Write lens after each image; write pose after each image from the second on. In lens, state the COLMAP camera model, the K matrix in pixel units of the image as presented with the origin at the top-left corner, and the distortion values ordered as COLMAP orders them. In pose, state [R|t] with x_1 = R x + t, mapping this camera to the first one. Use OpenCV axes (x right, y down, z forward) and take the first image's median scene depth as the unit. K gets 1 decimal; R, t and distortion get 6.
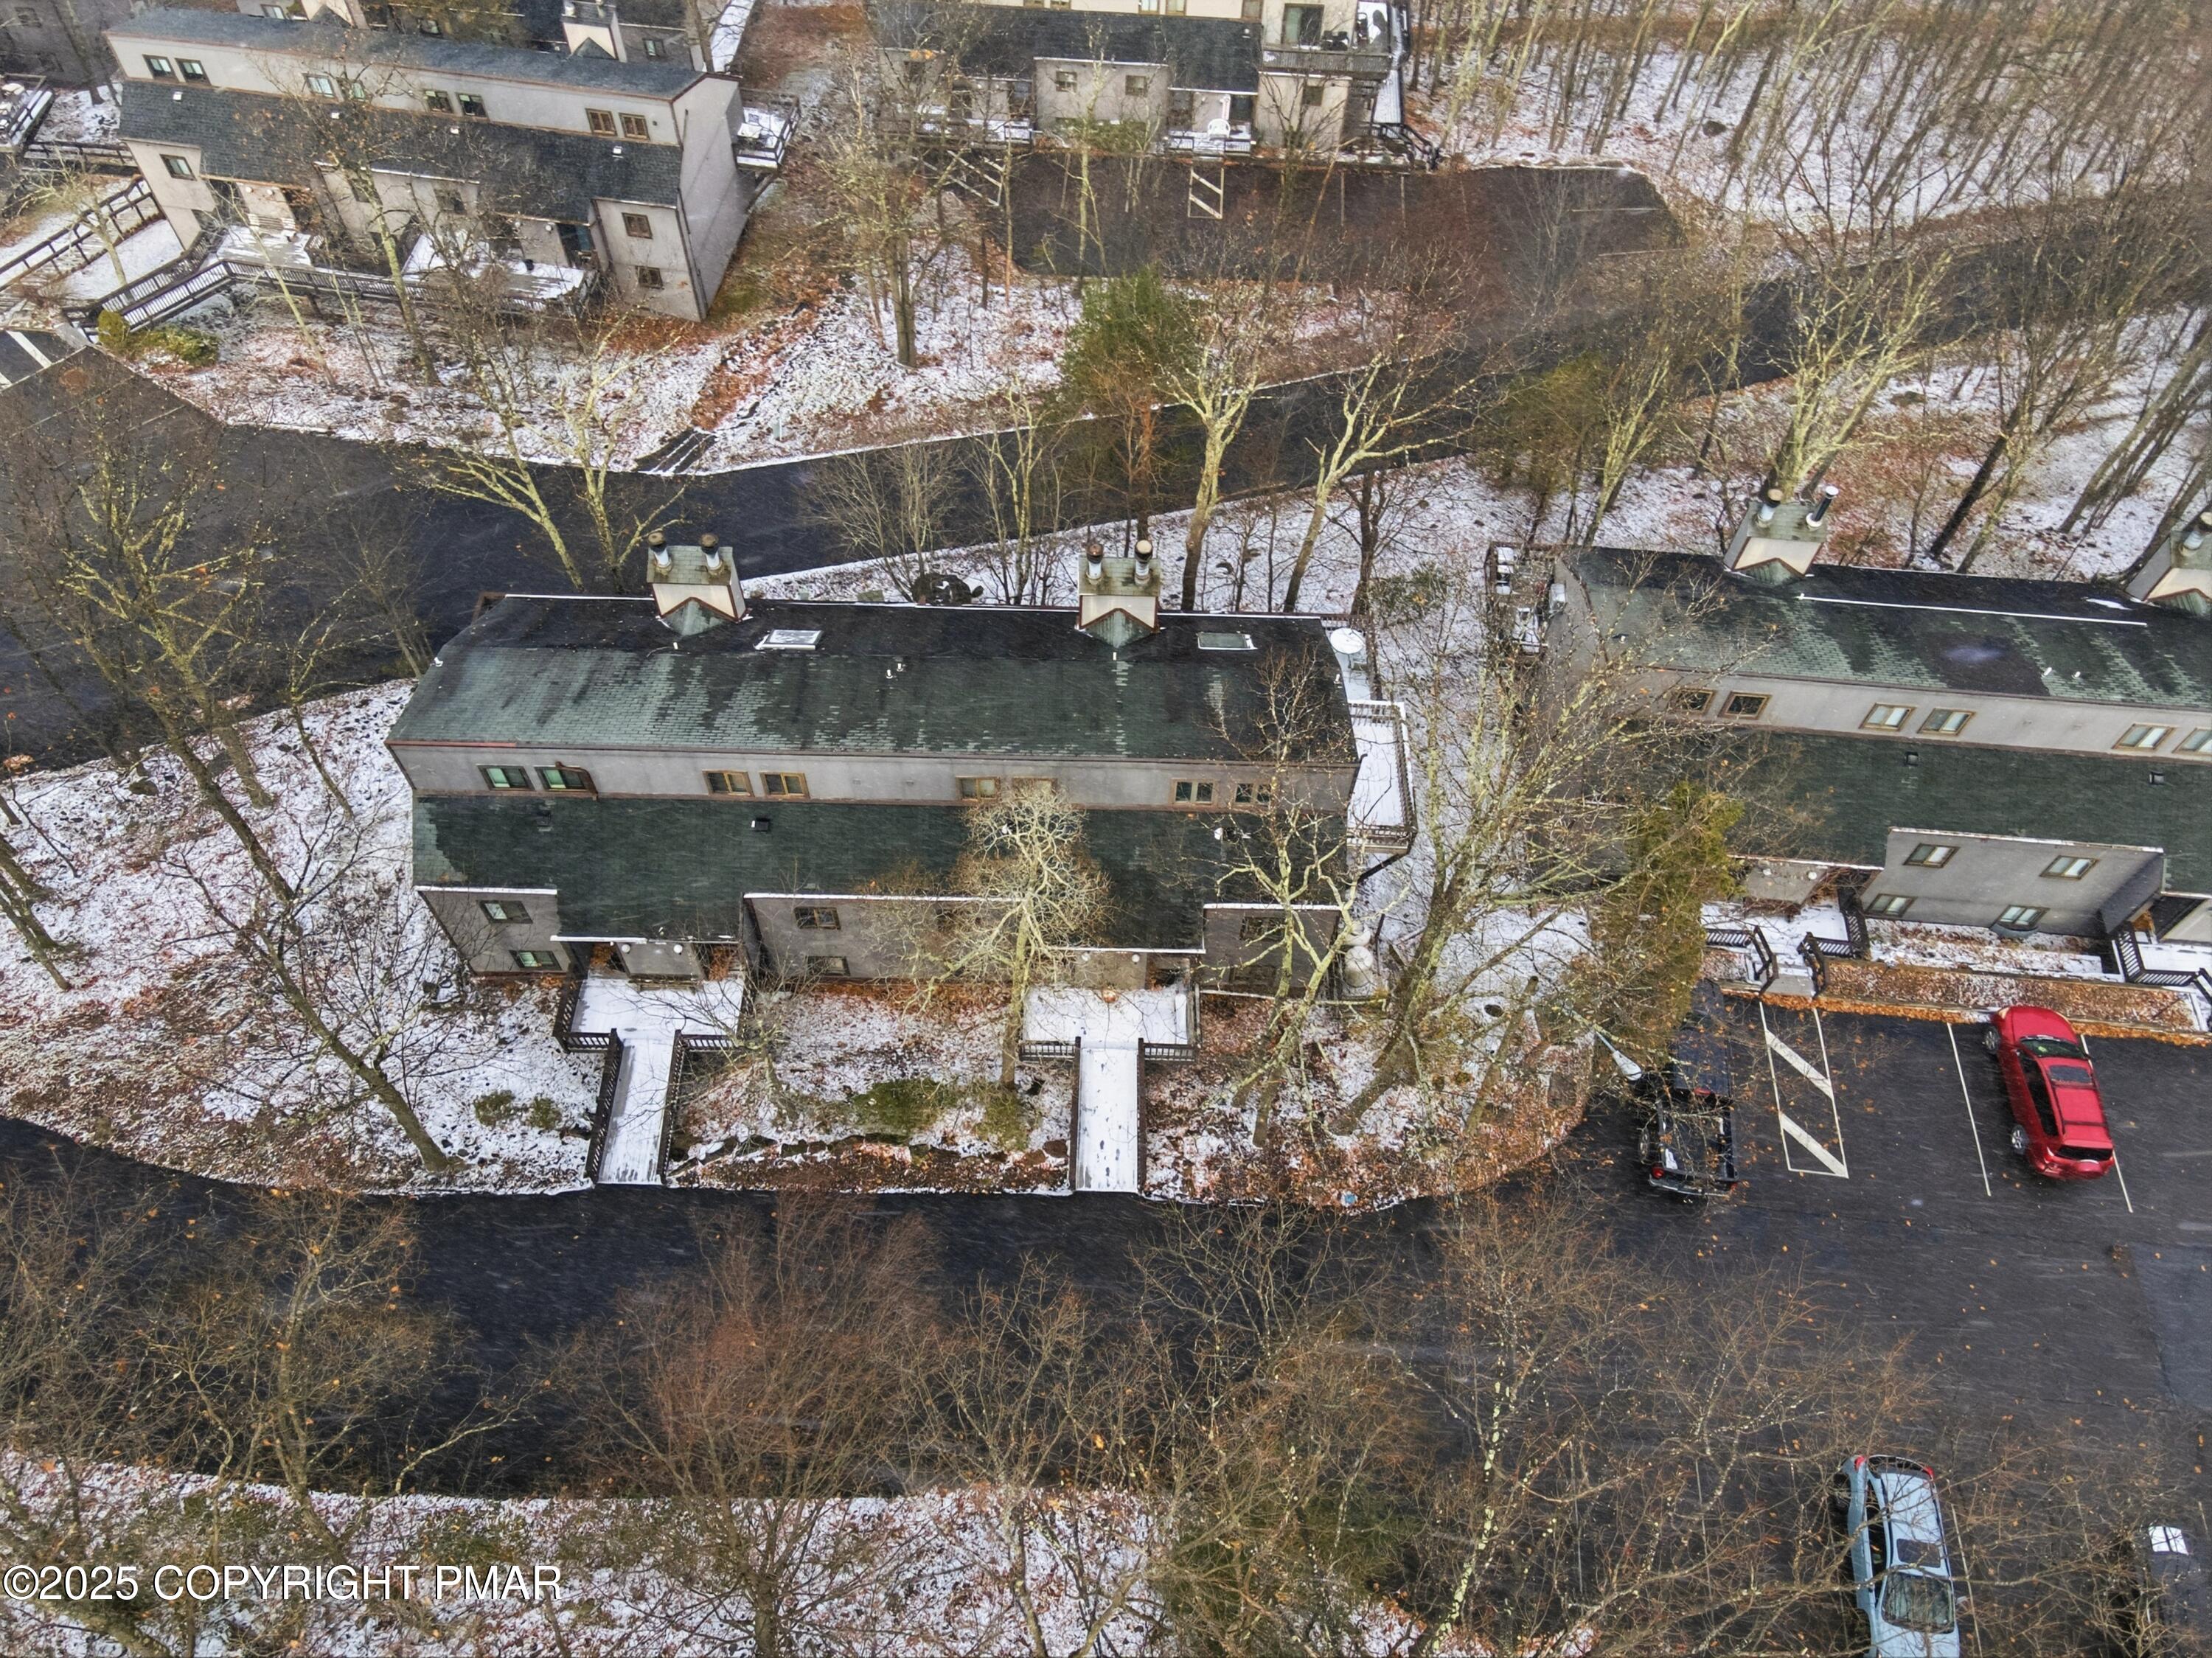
lens RADIAL K [[1602.6, 0, 1106.0], [0, 1602.6, 829.0], [0, 0, 1]] dist [0.024272, 0.042495]
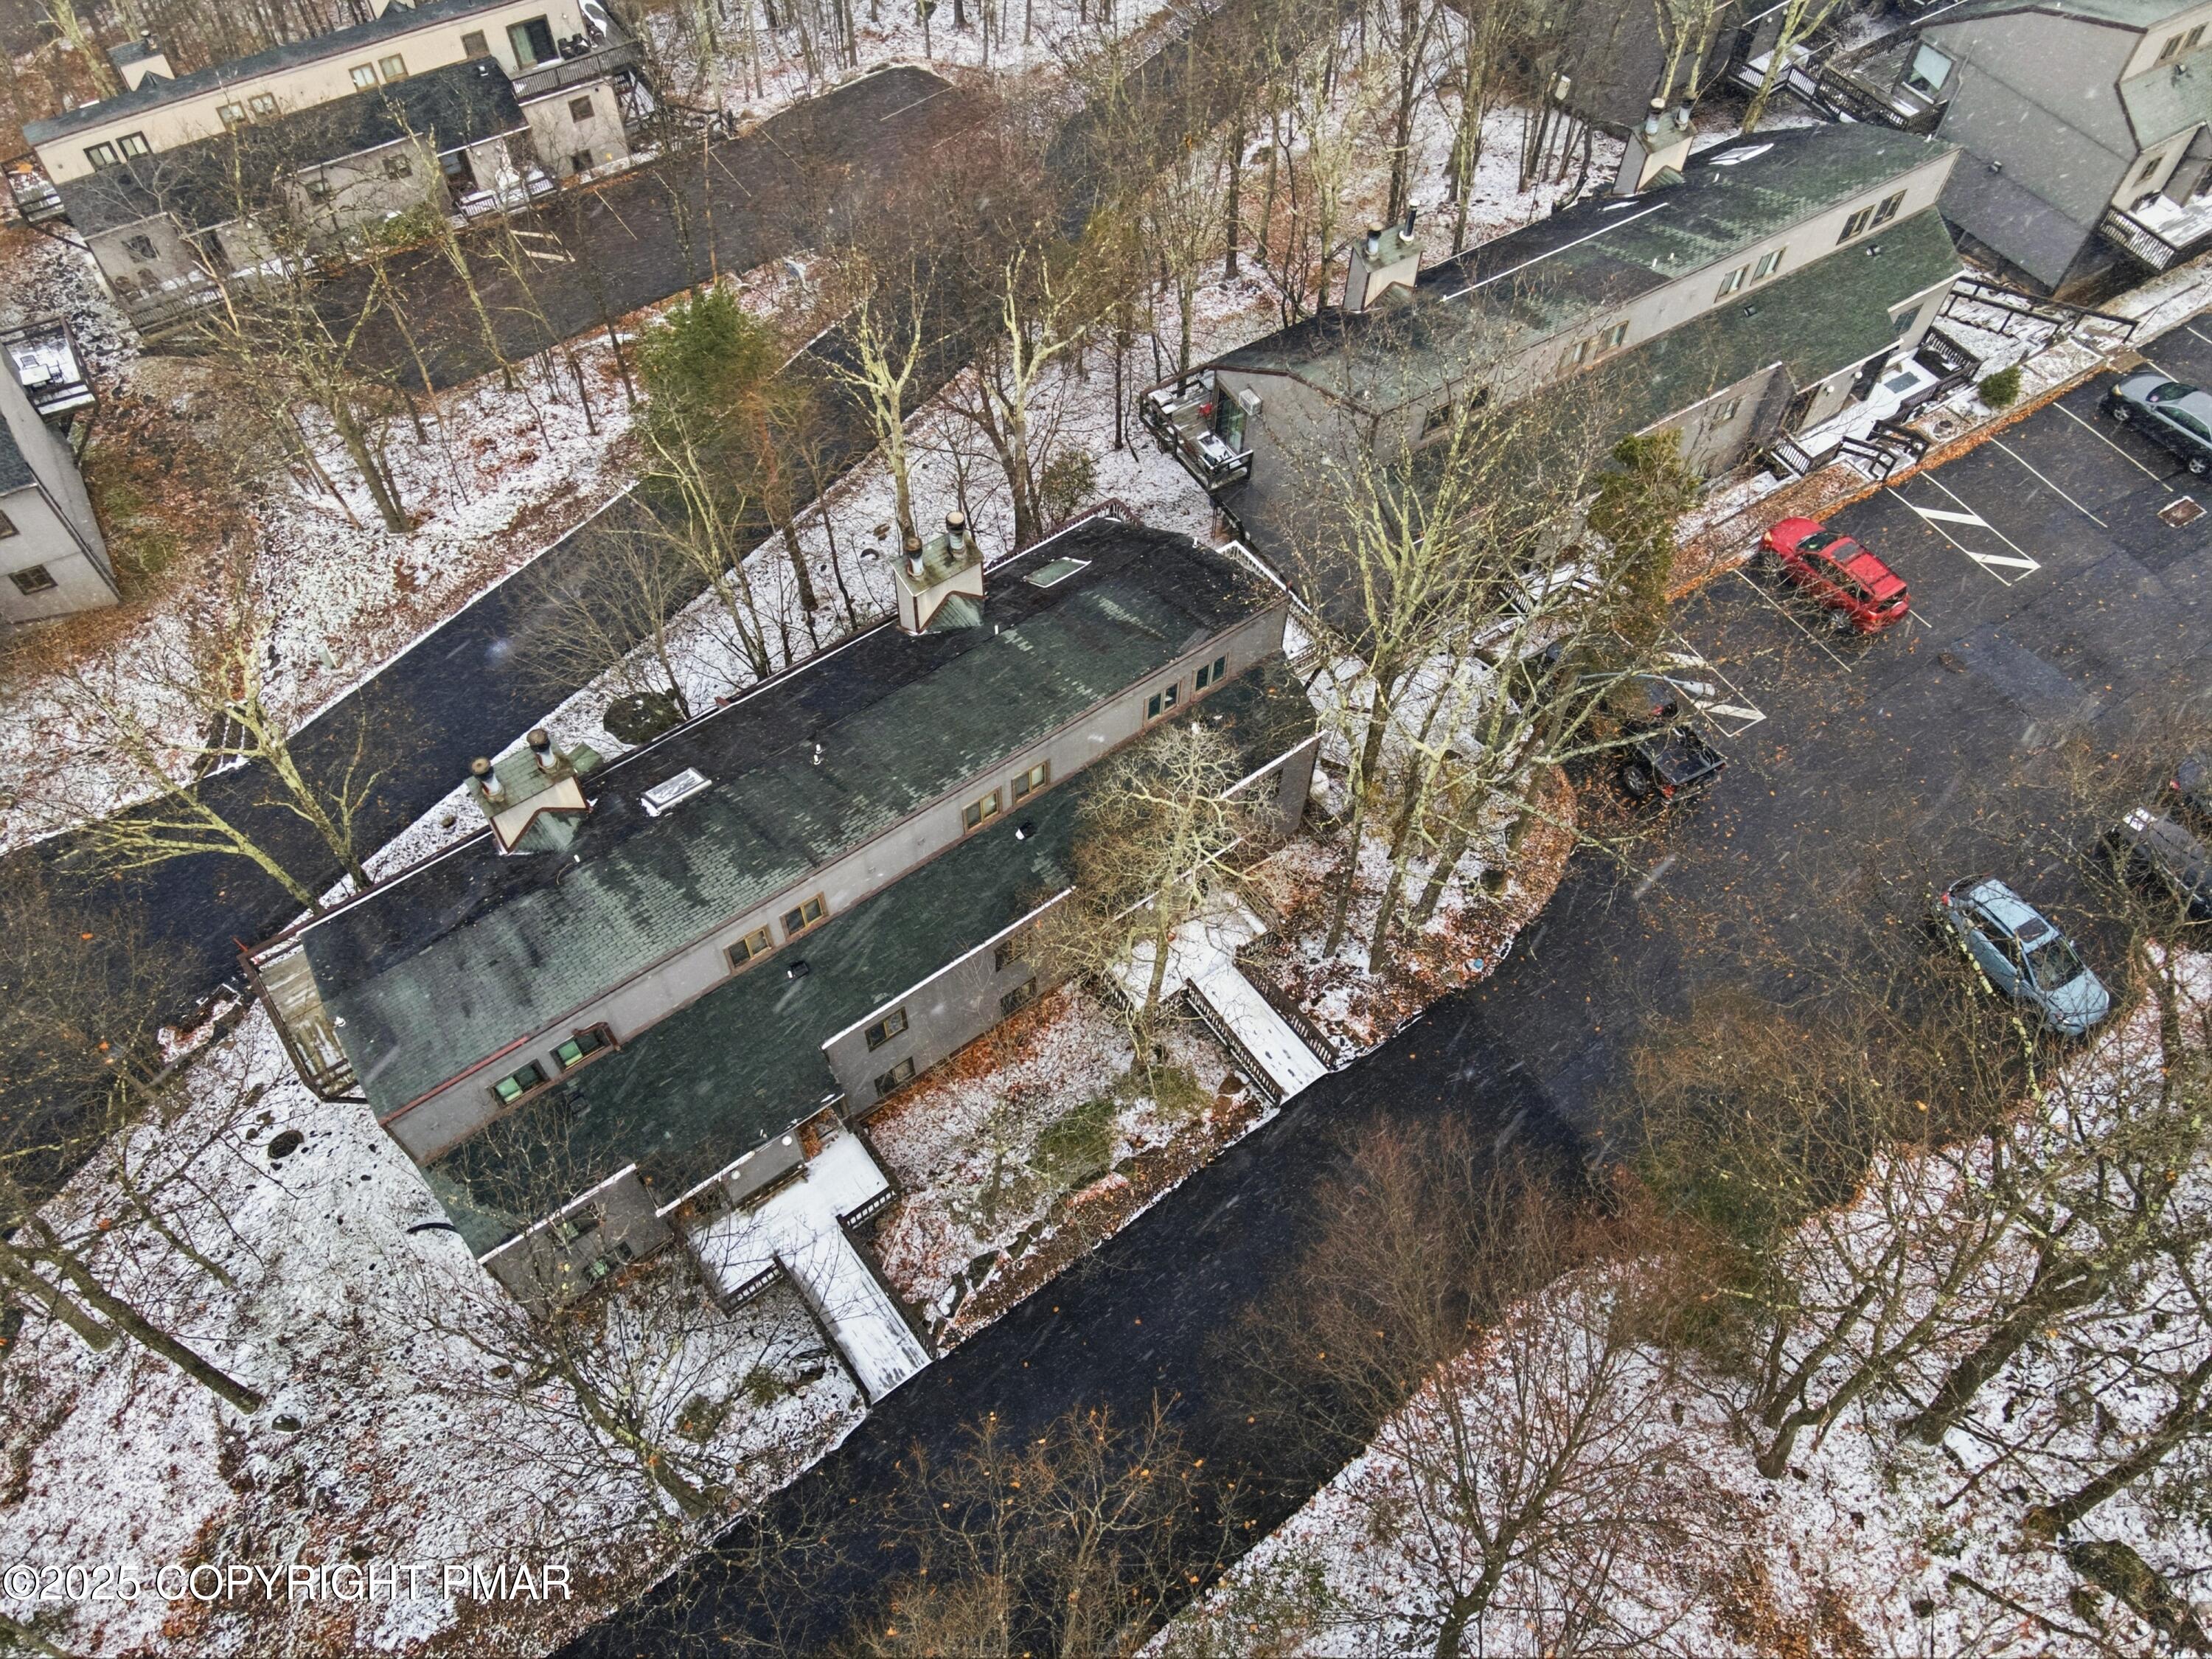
lens RADIAL K [[1588.7, 0, 1111.8], [0, 1588.7, 845.8], [0, 0, 1]] dist [0.044528, 0.000388]
pose [[0.789585, -0.516427, 0.331449, -0.327272], [0.510734, 0.852472, 0.111546, -0.069982], [-0.340156, 0.081207, 0.936856, 0.099062]]
